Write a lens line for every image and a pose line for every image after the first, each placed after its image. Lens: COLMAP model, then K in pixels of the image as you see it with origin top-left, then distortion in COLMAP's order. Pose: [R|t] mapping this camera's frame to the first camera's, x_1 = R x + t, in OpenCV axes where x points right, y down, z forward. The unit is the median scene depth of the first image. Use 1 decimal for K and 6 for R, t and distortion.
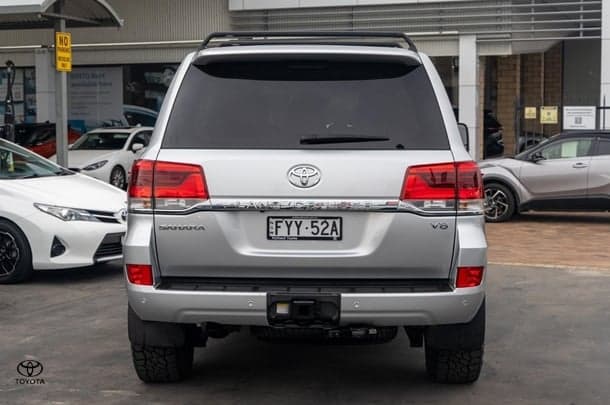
lens RADIAL K [[1145.4, 0, 305.0], [0, 1145.4, 202.5], [0, 0, 1]] dist [0.037072, 0.007273]
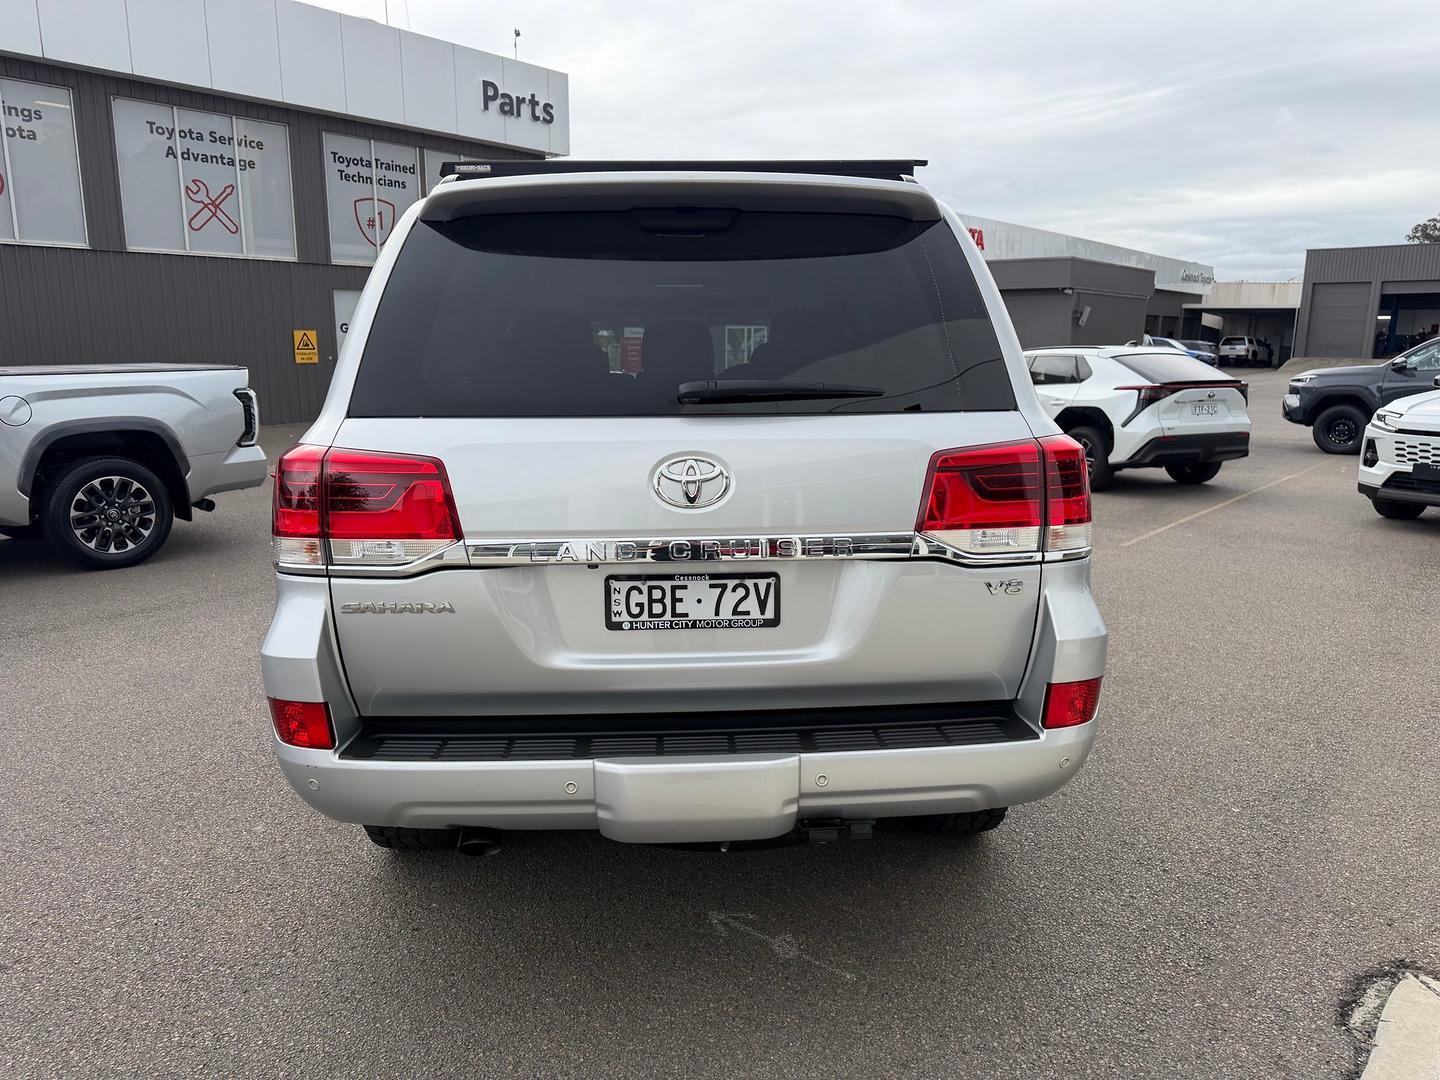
lens RADIAL K [[1034.7, 0, 723.4], [0, 1034.7, 555.1], [0, 0, 1]] dist [0.078044, -0.093673]
pose [[0.996795, -0.027225, 0.075227, -0.017952], [0.021356, 0.996744, 0.077752, -0.024699], [-0.077099, -0.075896, 0.994131, 0.615785]]
